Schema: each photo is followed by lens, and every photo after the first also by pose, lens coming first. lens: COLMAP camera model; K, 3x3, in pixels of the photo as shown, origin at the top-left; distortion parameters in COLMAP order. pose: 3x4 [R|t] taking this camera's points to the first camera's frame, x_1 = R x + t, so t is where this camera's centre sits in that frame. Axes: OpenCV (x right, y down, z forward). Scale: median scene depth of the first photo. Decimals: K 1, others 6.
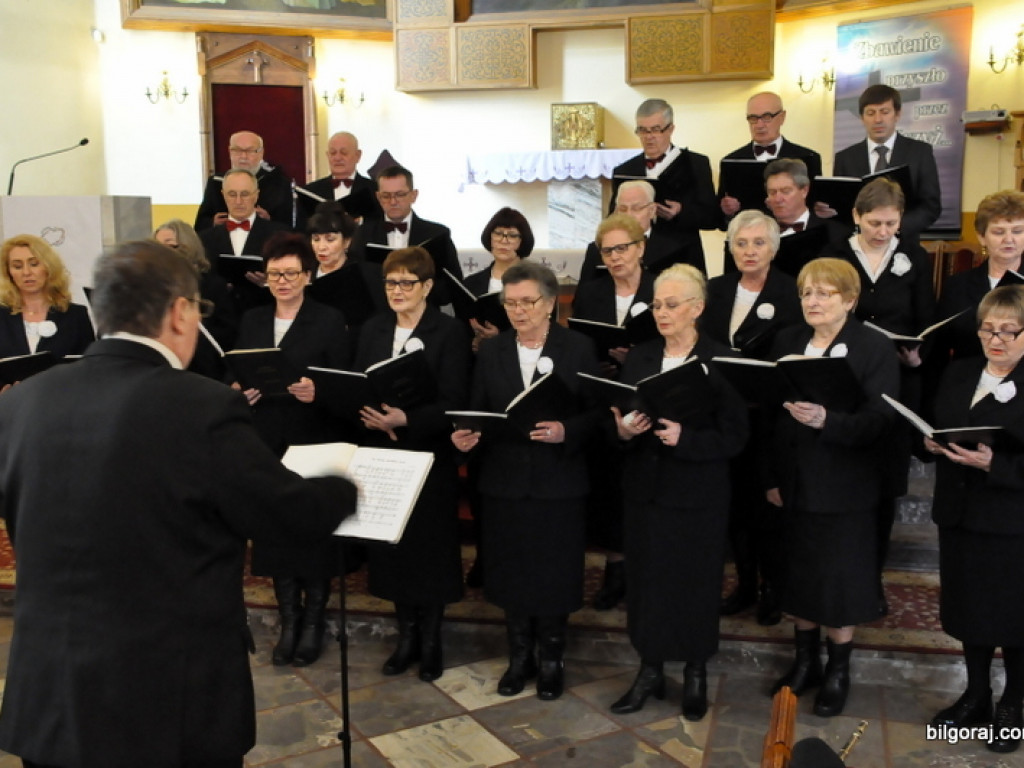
lens RADIAL K [[1190.7, 0, 512.0], [0, 1190.7, 384.0], [0, 0, 1]] dist [-0.011333, 0.183111]
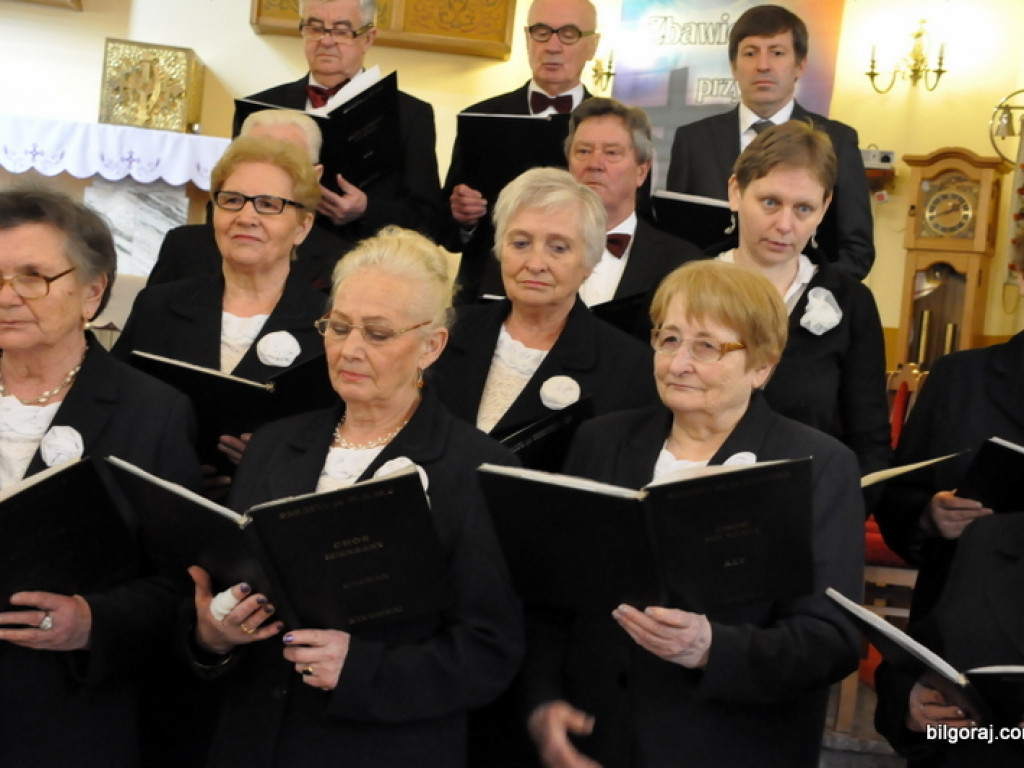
lens RADIAL K [[1933.1, 0, 532.4], [0, 1933.1, 384.3], [0, 0, 1]] dist [0.032097, 1.567354]
pose [[0.958992, 0.105023, 0.263256, 0.004021], [-0.073877, 0.989331, -0.125564, 0.032068], [-0.273634, 0.100967, 0.956520, 0.276389]]
